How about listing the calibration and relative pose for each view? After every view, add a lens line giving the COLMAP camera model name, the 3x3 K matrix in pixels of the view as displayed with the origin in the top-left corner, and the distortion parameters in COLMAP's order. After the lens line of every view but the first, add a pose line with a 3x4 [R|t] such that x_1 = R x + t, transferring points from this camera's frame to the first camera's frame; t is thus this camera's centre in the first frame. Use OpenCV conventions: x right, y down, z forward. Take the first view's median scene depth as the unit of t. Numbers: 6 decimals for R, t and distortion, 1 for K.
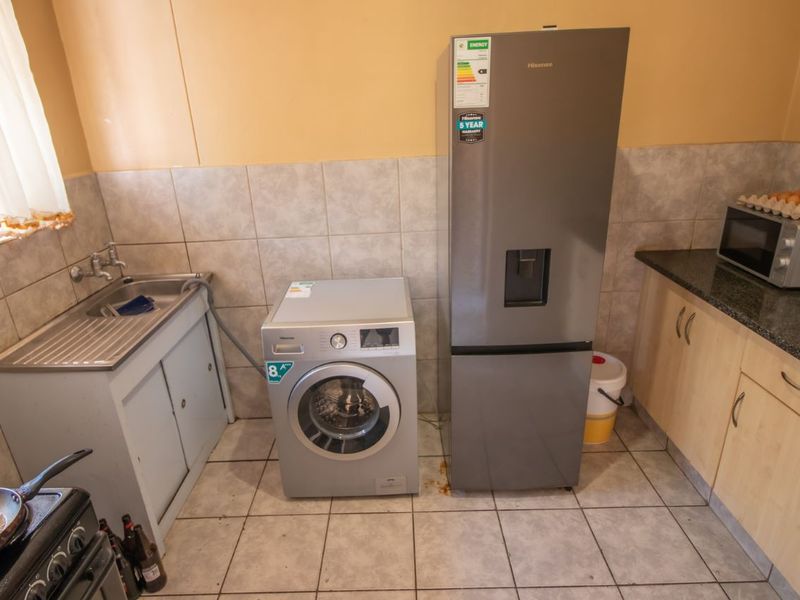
lens RADIAL K [[479.6, 0, 400.0], [0, 479.6, 300.0], [0, 0, 1]] dist [0.000946, -0.003256]
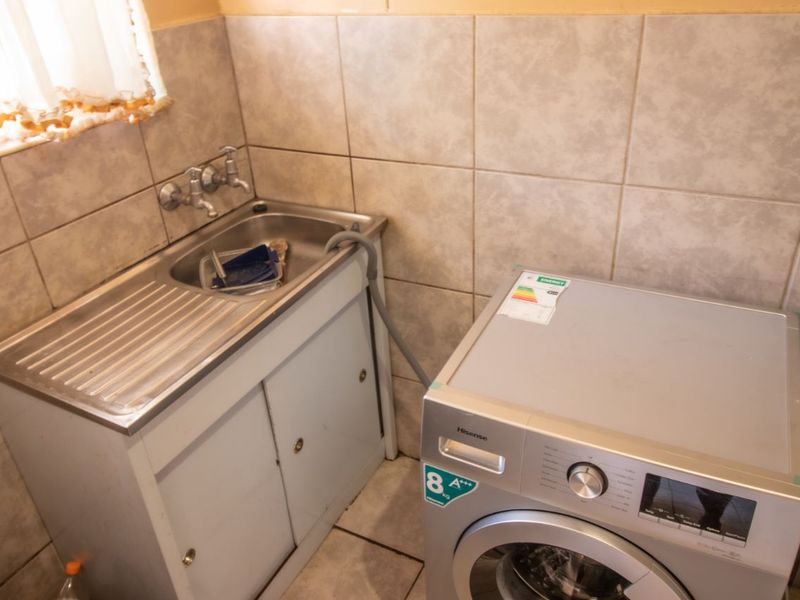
lens RADIAL K [[635.2, 0, 404.9], [0, 635.2, 281.8], [0, 0, 1]] dist [0.007745, 0.002148]
pose [[0.882806, 0.220593, -0.414720, -0.065664], [-0.153703, 0.969926, 0.188729, -0.135913], [0.443880, -0.102867, 0.890162, 0.392609]]
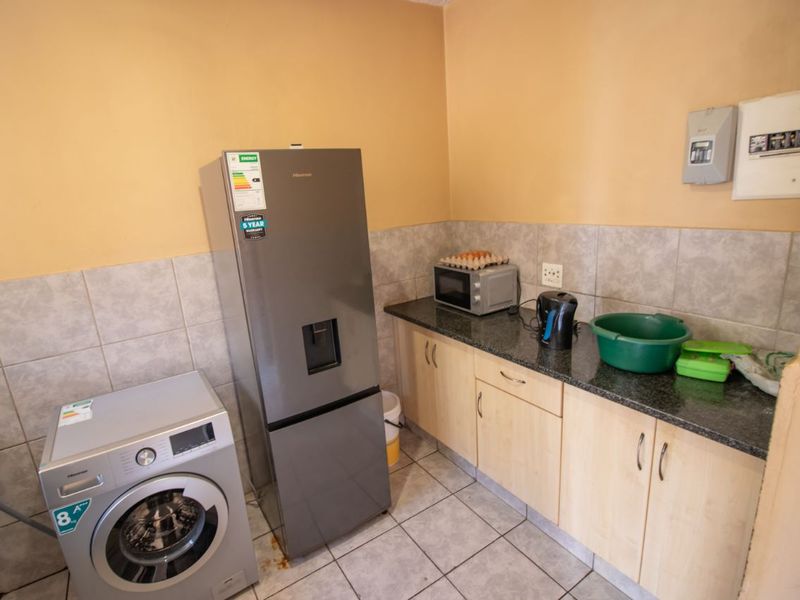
lens RADIAL K [[408.9, 0, 389.8], [0, 408.9, 299.6], [0, 0, 1]] dist [0.000406, -0.013554]
pose [[0.840725, -0.156383, 0.518388, -0.079535], [0.229940, 0.969884, -0.080331, -0.030932], [-0.490214, 0.186734, 0.851364, 0.040344]]
